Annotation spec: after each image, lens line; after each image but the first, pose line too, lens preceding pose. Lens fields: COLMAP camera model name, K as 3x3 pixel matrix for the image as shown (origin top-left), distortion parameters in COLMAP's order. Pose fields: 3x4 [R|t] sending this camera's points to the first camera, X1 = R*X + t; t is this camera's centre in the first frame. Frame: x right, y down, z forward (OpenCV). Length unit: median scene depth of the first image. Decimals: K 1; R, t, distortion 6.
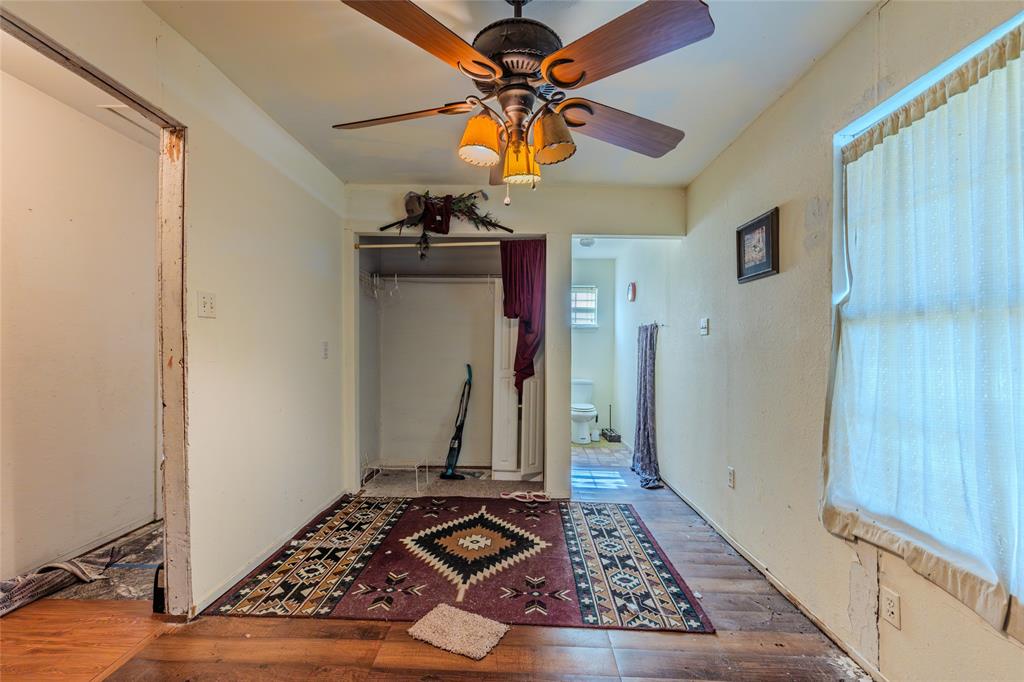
lens RADIAL K [[460.3, 0, 508.7], [0, 460.3, 343.9], [0, 0, 1]] dist [0.010943, -0.000424]
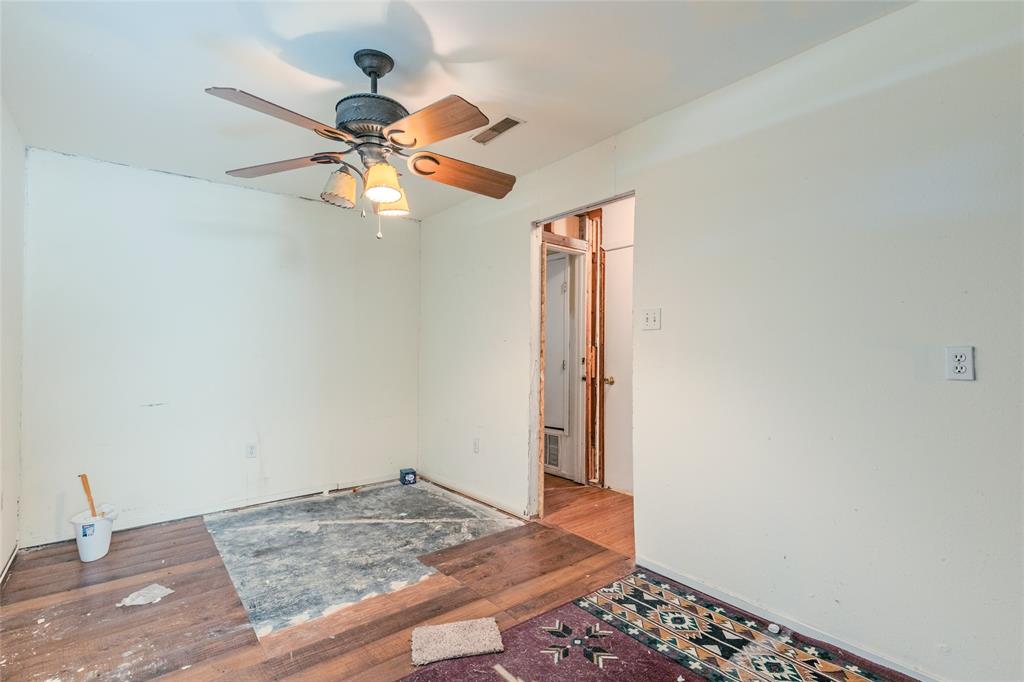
lens RADIAL K [[460.3, 0, 505.6], [0, 460.3, 343.8], [0, 0, 1]] dist [0.010943, -0.000424]
pose [[-0.749978, -0.021828, -0.661103, 0.386397], [-0.005661, 0.999631, -0.026584, 0.012303], [0.661439, -0.016195, -0.749824, 1.468434]]
